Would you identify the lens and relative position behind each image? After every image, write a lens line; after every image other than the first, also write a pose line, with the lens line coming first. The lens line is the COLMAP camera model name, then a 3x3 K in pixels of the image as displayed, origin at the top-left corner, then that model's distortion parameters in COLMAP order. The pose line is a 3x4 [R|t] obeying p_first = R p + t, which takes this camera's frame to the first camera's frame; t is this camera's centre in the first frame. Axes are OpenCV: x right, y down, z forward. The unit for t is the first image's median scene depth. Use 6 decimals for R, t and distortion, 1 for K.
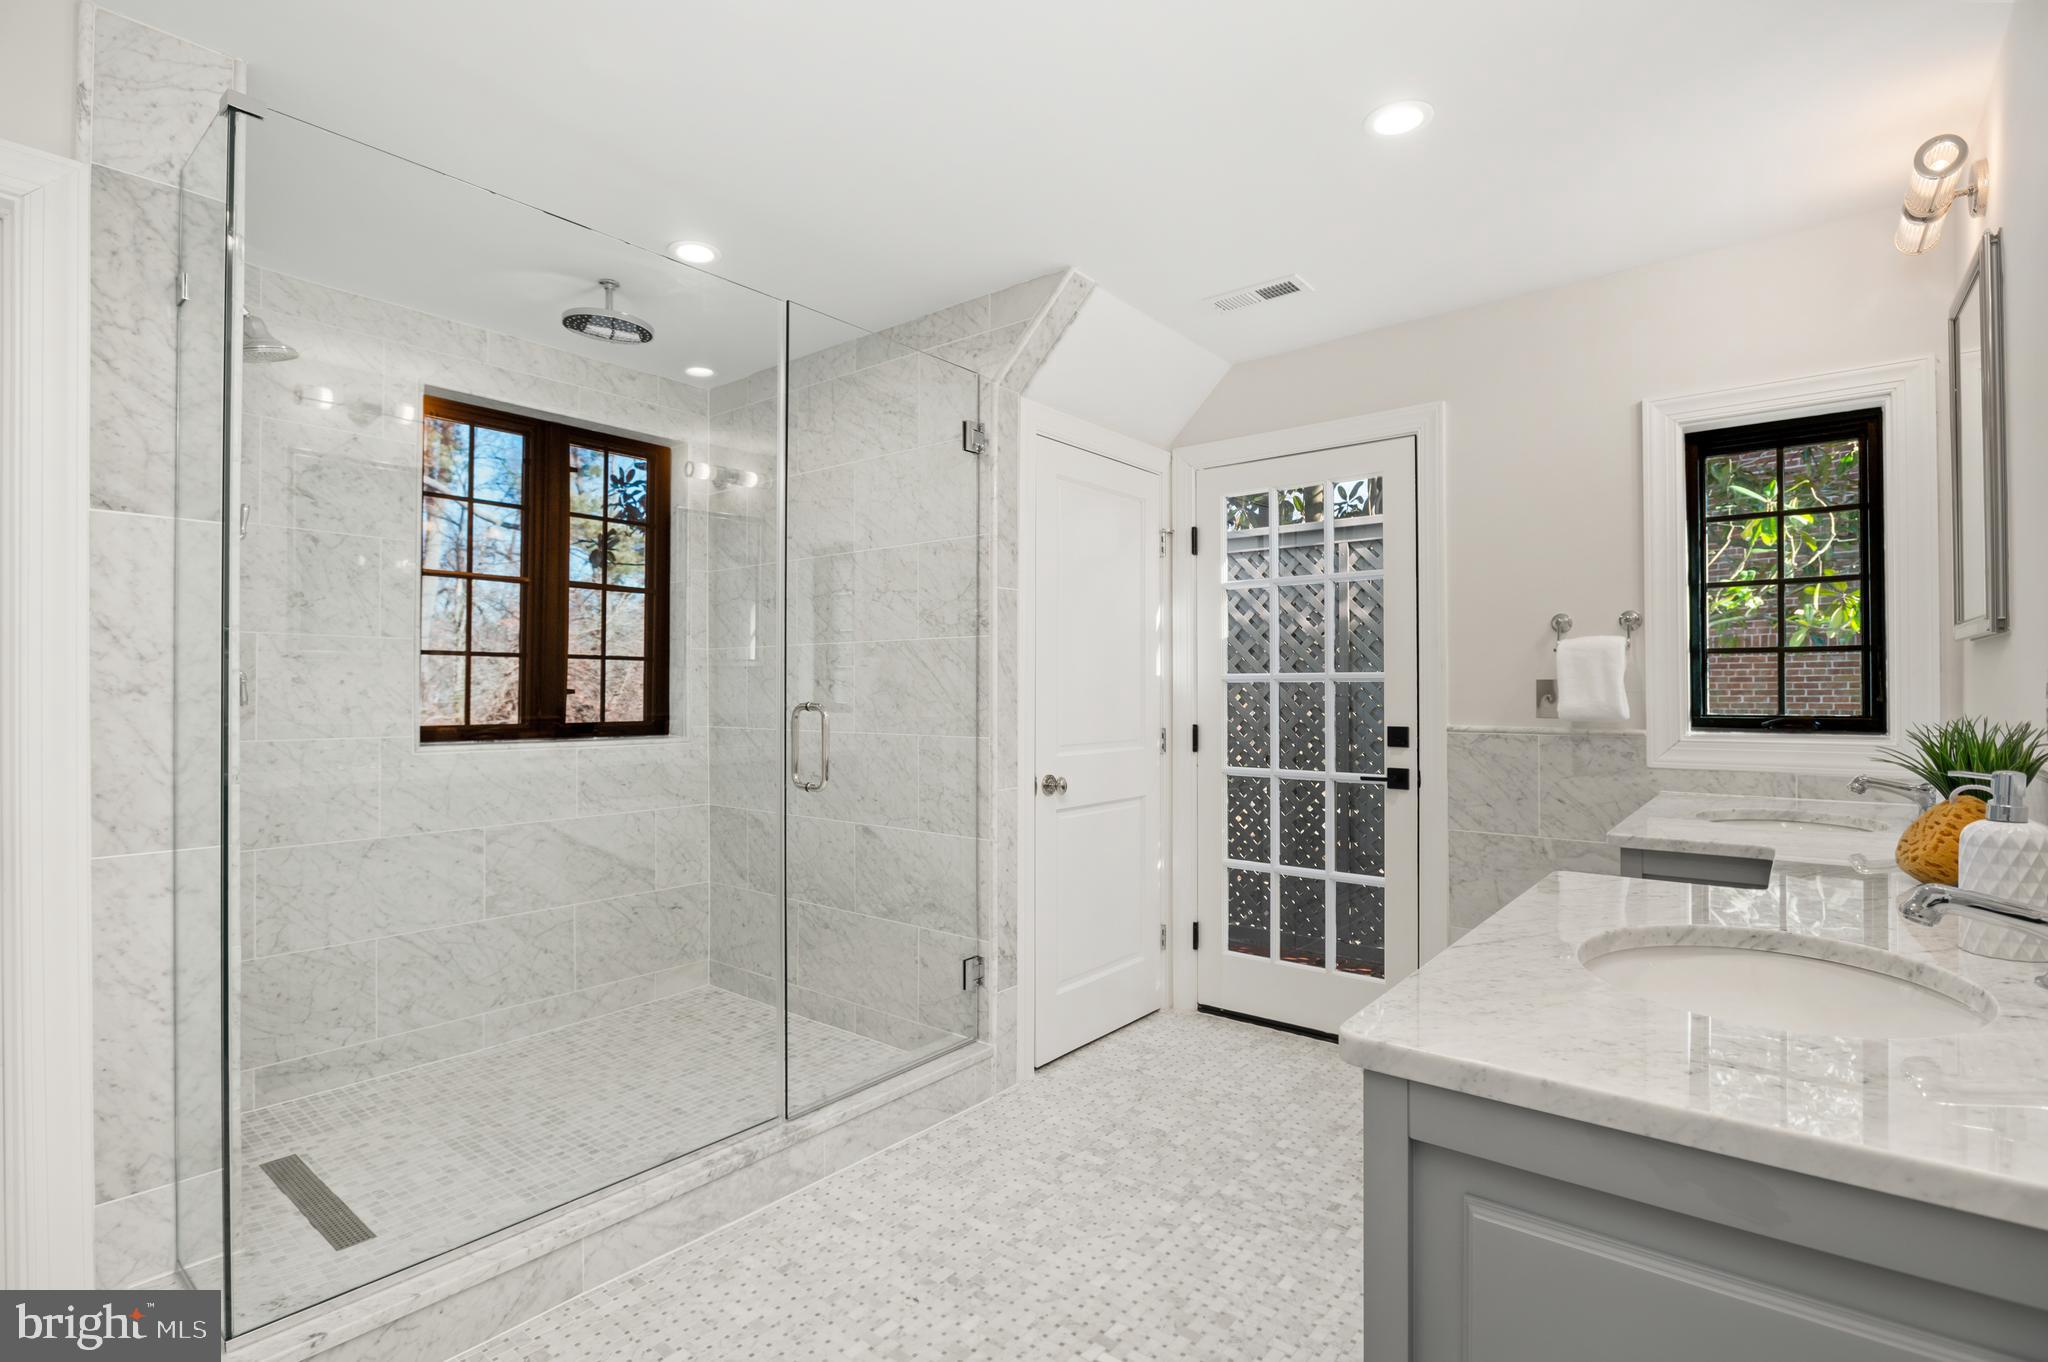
lens RADIAL K [[976.0, 0, 1033.5], [0, 976.0, 684.9], [0, 0, 1]] dist [-0.015894, 0.000307]
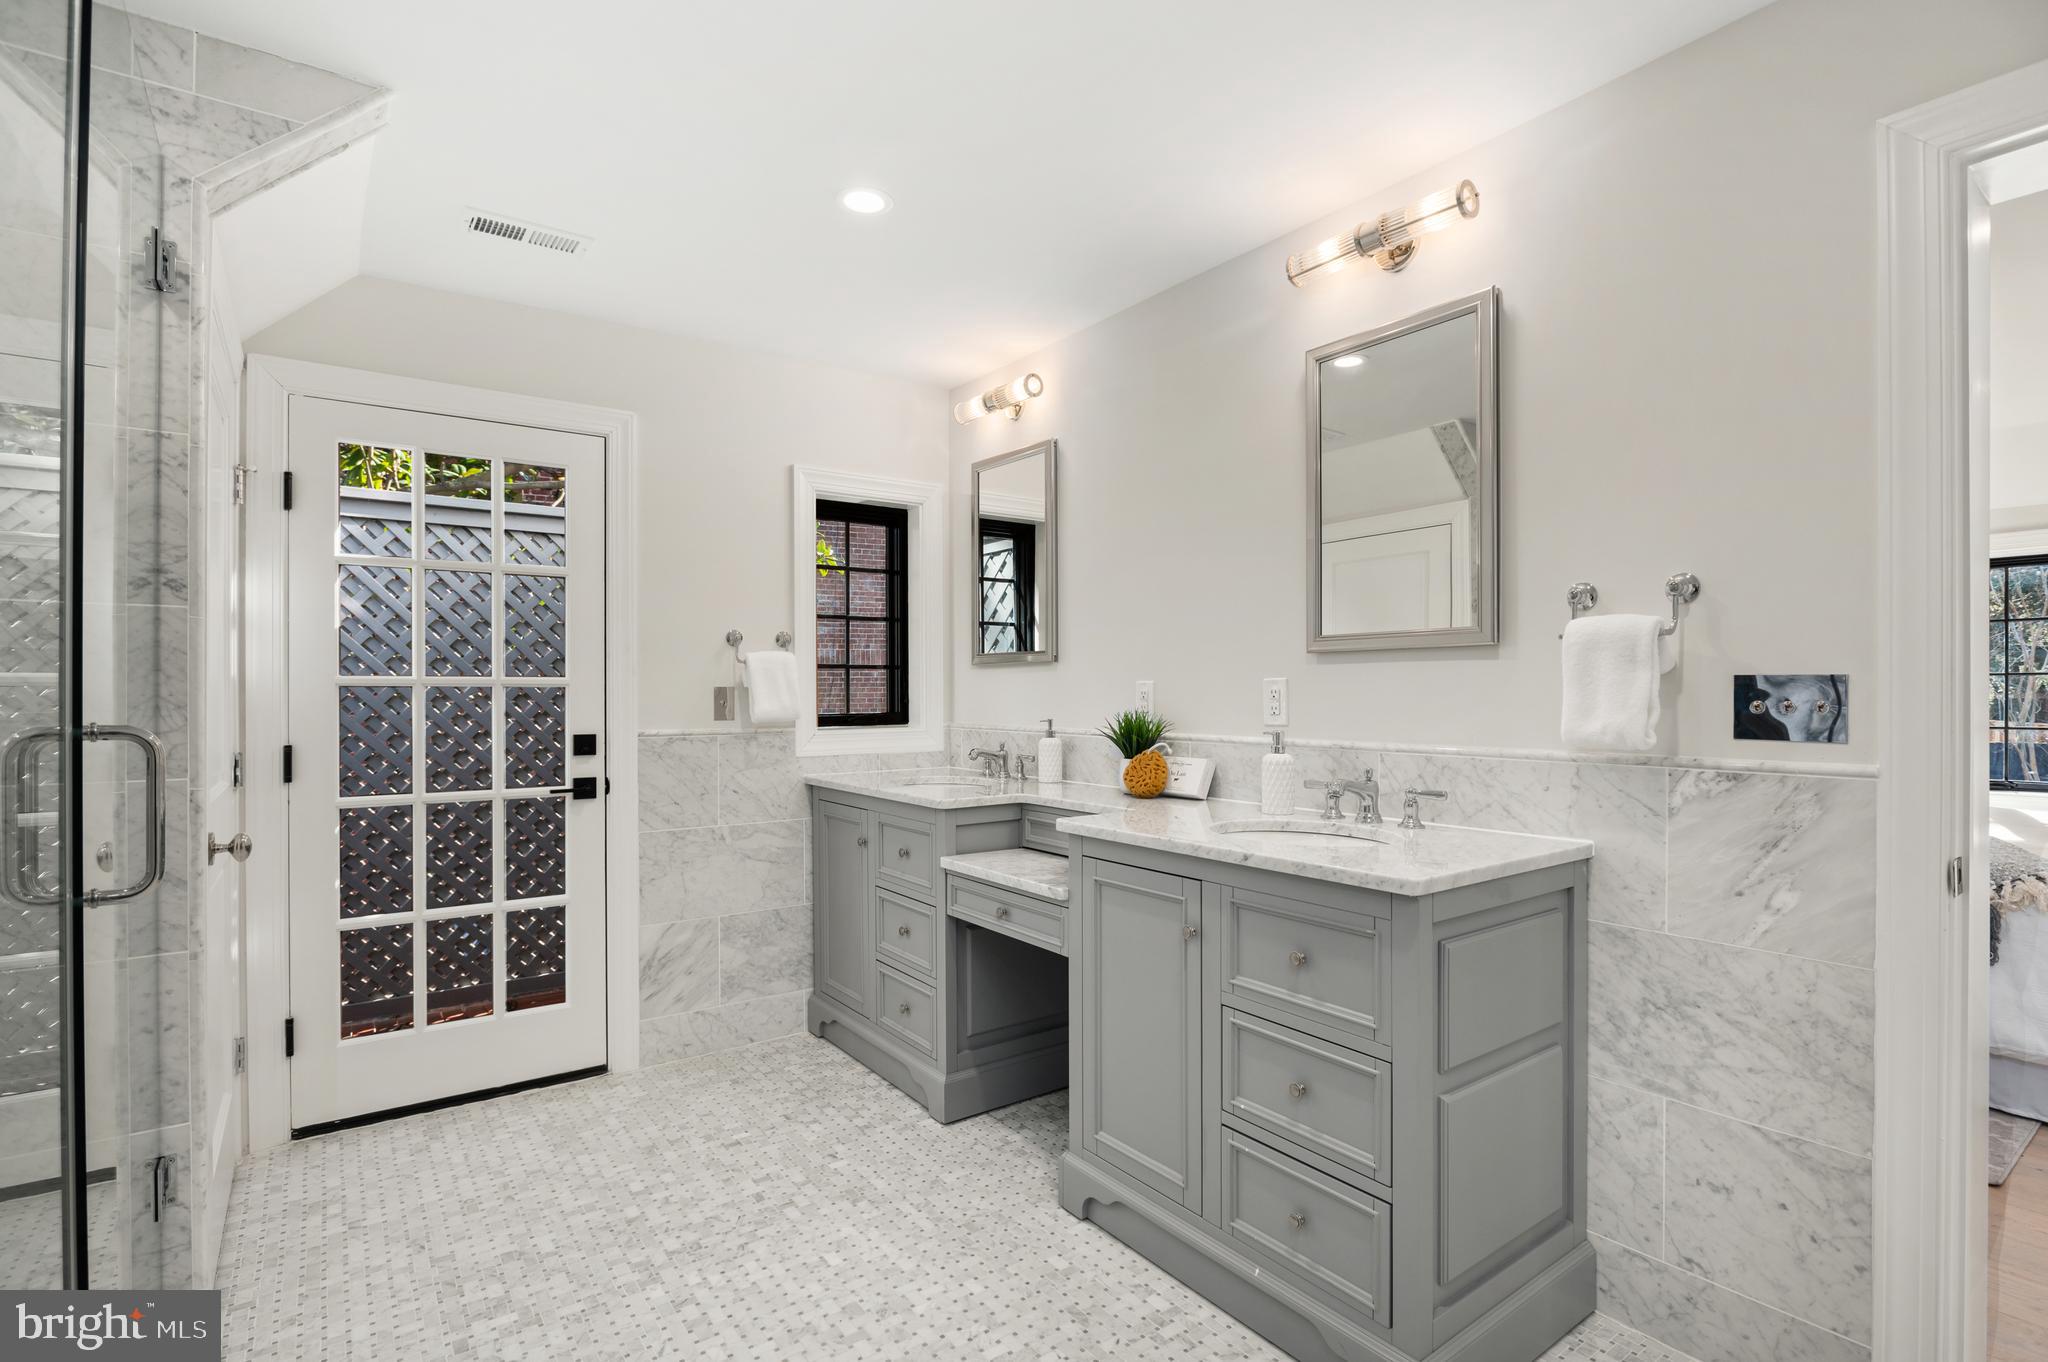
lens RADIAL K [[976.0, 0, 1034.7], [0, 976.0, 685.1], [0, 0, 1]] dist [-0.015894, 0.000307]
pose [[0.253209, 0.008462, 0.967375, -0.463796], [-0.003888, 0.999963, -0.007730, 0.000081], [-0.967404, -0.001804, 0.253232, 0.341351]]
